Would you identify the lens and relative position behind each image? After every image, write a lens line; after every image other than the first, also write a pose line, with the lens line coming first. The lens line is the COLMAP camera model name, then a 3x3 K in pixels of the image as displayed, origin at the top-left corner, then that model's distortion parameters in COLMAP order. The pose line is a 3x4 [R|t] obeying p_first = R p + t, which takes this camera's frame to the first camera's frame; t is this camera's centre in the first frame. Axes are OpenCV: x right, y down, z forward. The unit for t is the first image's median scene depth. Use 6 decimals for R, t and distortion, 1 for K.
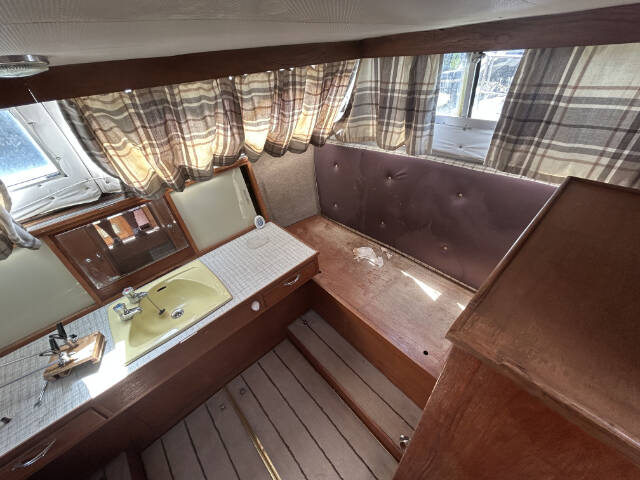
lens RADIAL K [[258.6, 0, 320.2], [0, 258.6, 241.0], [0, 0, 1]] dist [0.001222, 0.001112]
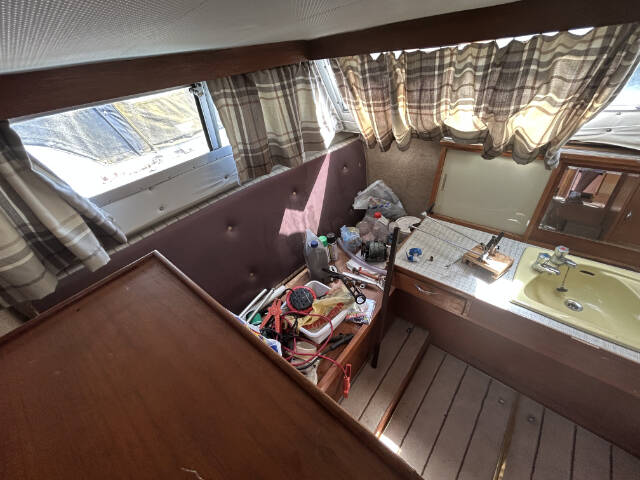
lens RADIAL K [[258.6, 0, 321.5], [0, 258.6, 241.0], [0, 0, 1]] dist [0.001222, 0.001112]
pose [[0.149439, 0.658059, -0.737988, -0.213744], [-0.513652, 0.689423, 0.510742, 0.142556], [0.844884, 0.302744, 0.441040, -0.141092]]
